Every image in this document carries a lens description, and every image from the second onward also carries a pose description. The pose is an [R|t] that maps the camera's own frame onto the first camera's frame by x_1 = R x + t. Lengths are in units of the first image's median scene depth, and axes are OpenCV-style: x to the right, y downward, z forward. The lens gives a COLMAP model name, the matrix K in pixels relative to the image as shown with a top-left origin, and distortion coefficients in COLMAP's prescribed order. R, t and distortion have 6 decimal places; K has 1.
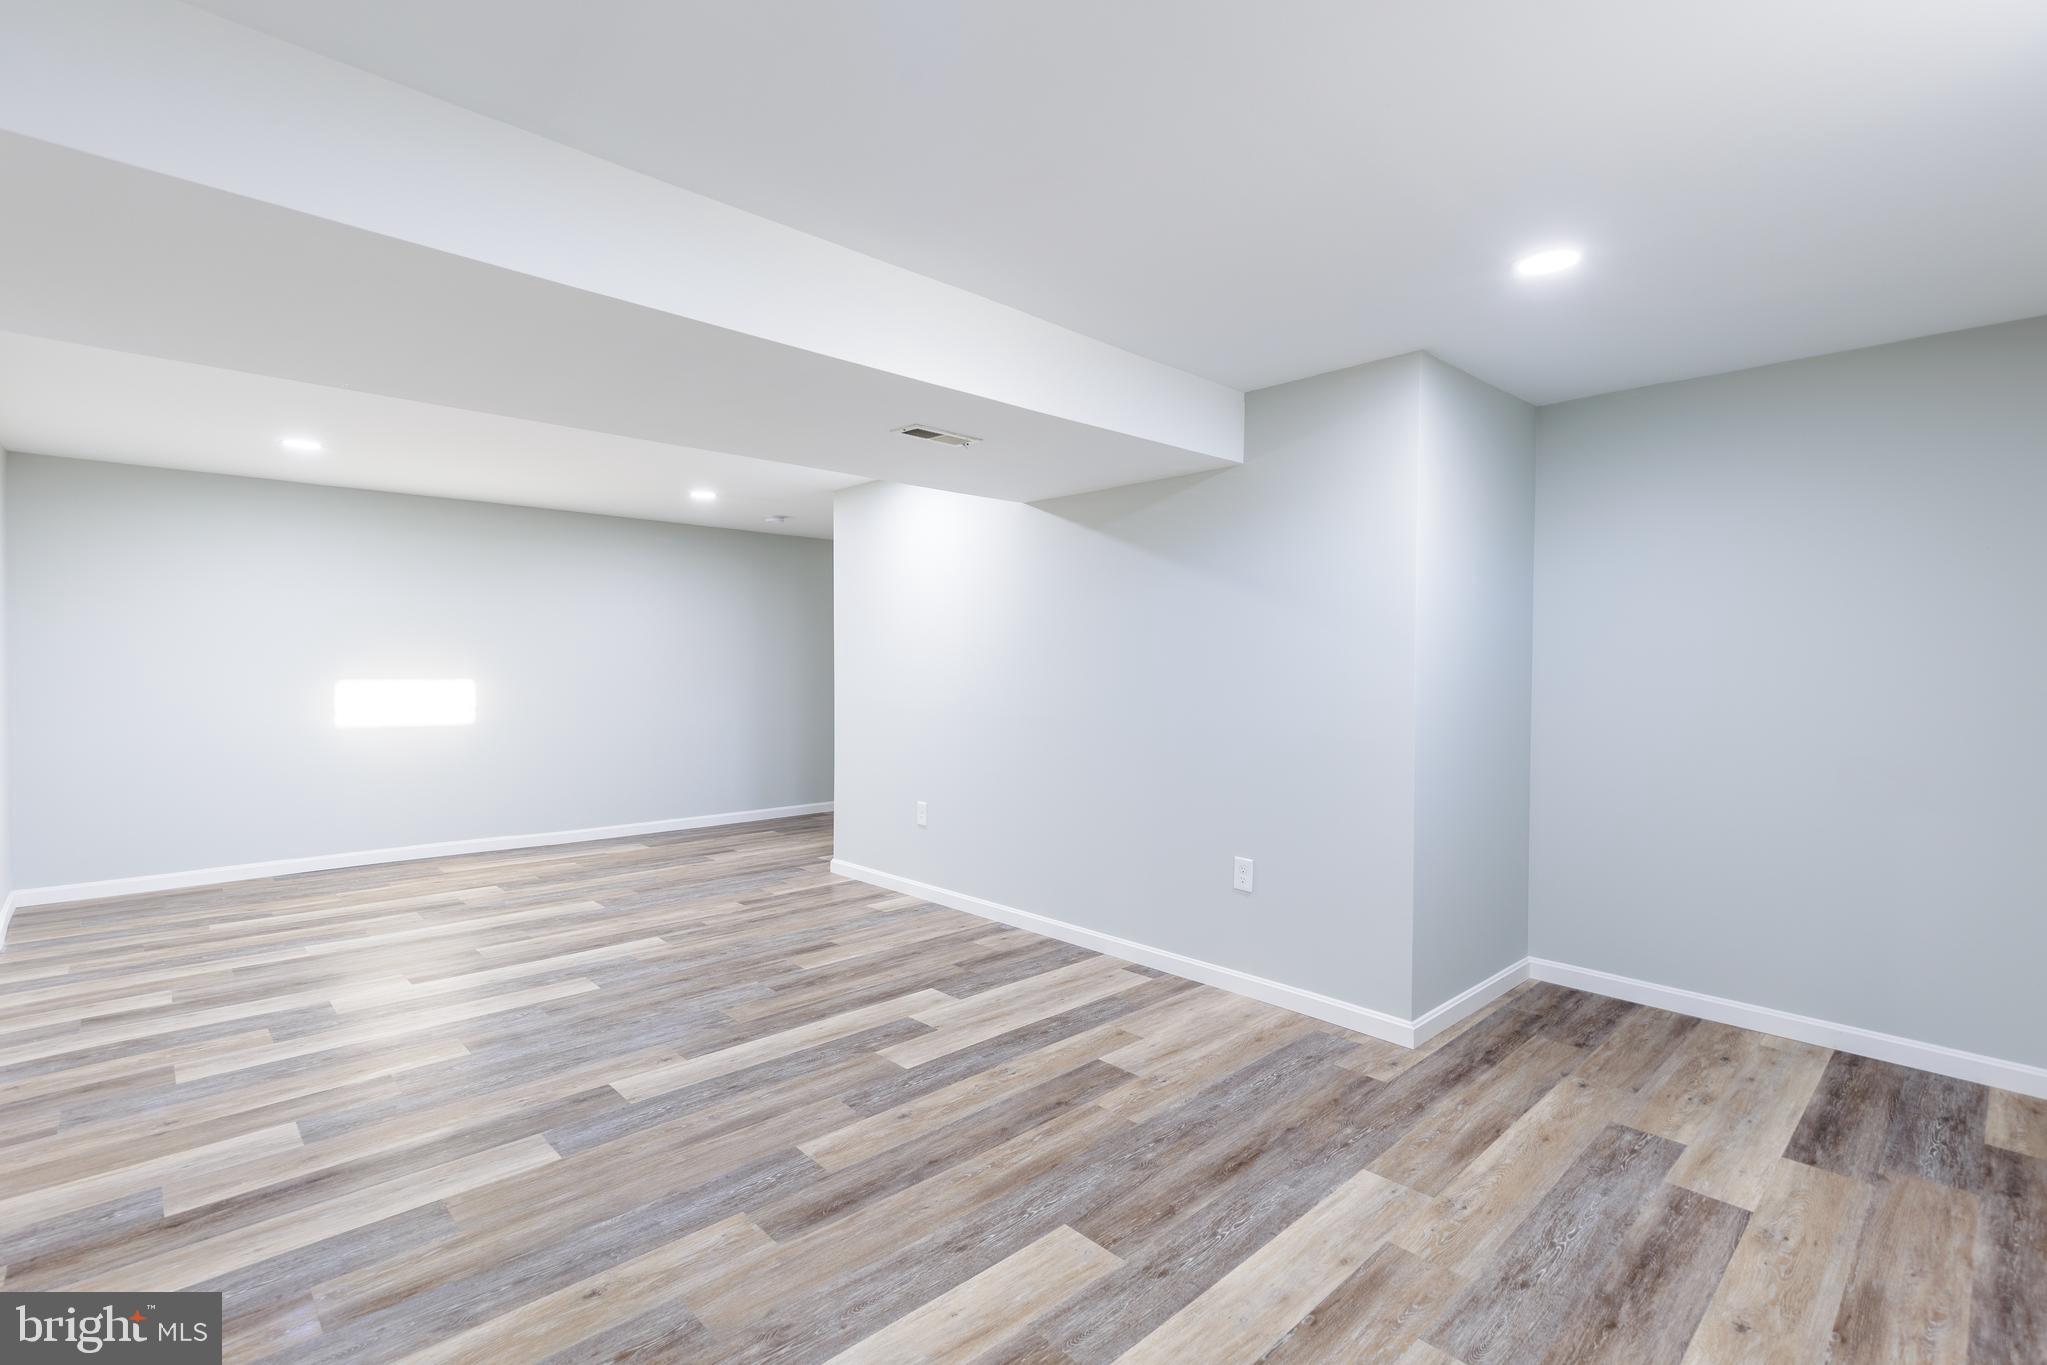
lens RADIAL K [[939.6, 0, 1022.7], [0, 939.6, 675.9], [0, 0, 1]] dist [0.006078, -0.001267]
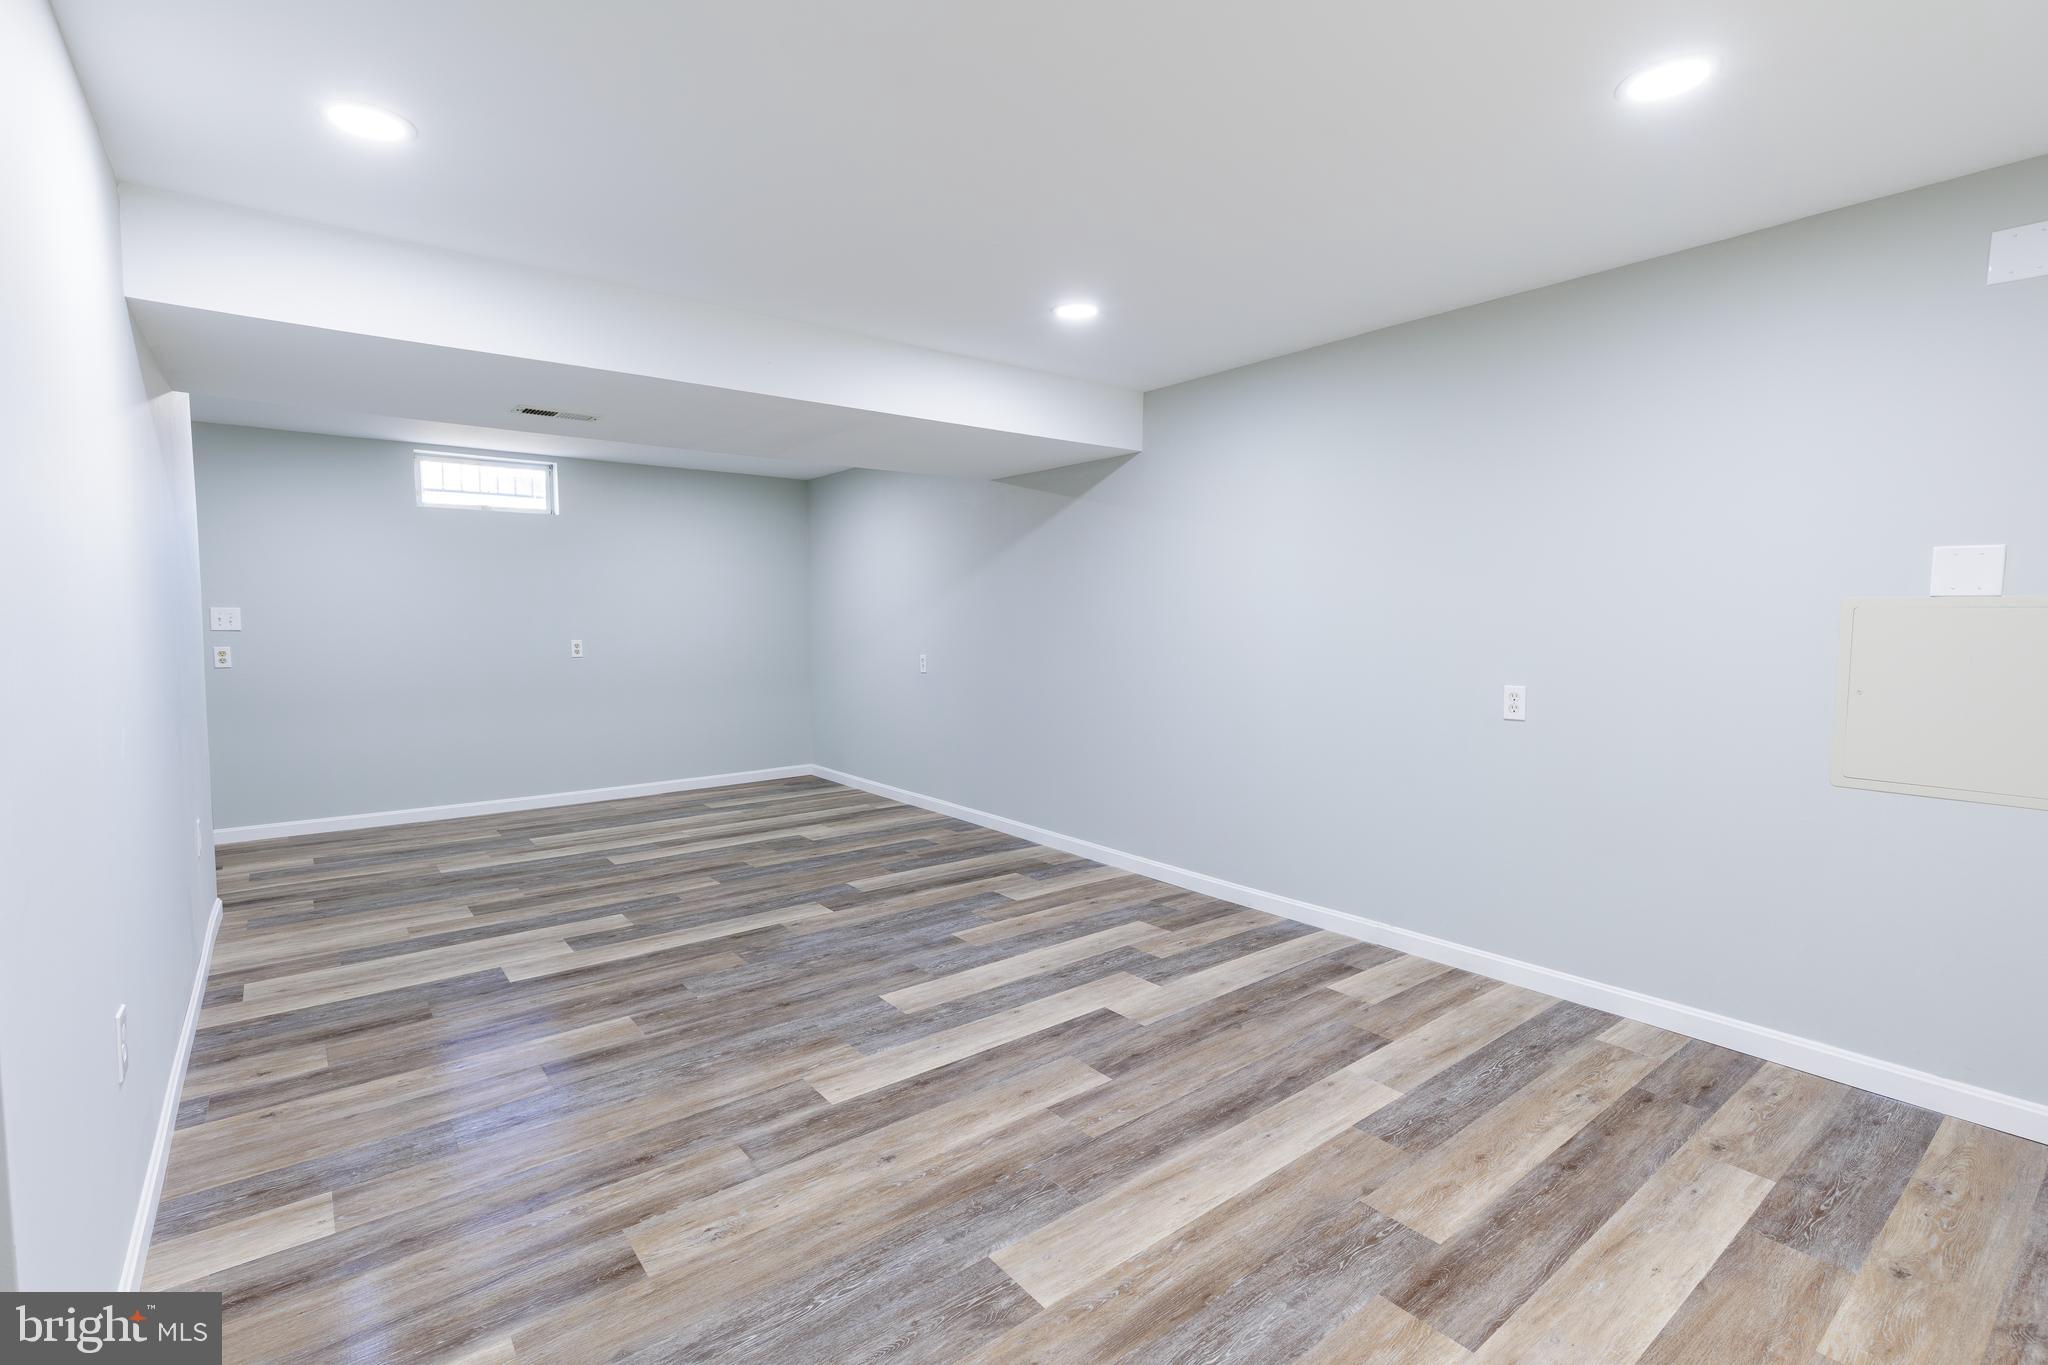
lens RADIAL K [[940.1, 0, 1024.7], [0, 940.1, 680.8], [0, 0, 1]] dist [0.006078, -0.001267]
pose [[-0.995962, -0.011040, 0.089092, -0.737124], [-0.003573, 0.996498, 0.083544, -0.027667], [-0.089702, 0.082888, -0.992514, 2.043169]]
